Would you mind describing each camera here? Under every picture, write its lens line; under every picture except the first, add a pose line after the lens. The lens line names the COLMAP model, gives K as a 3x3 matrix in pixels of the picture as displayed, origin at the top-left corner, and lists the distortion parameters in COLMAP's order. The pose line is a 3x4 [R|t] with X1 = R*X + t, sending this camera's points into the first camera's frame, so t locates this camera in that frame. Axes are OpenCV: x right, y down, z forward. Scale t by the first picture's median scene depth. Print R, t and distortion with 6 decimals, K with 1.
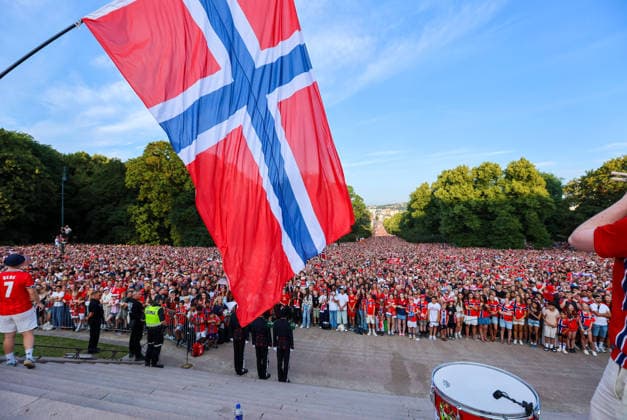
lens RADIAL K [[335.5, 0, 313.5], [0, 335.5, 210.0], [0, 0, 1]] dist [-0.000509, 0.000041]
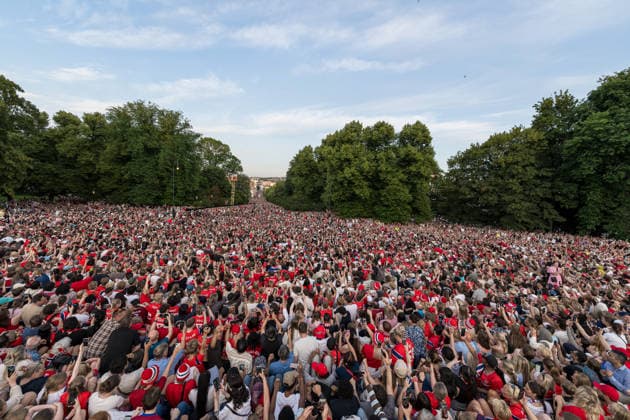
lens RADIAL K [[259.5, 0, 315.0], [0, 259.5, 210.0], [0, 0, 1]] dist [0.014214, -0.000049]
pose [[0.921367, 0.044561, 0.386132, 0.089905], [-0.081359, 0.993511, 0.079480, 0.036051], [-0.380084, -0.104645, 0.919013, 0.349010]]
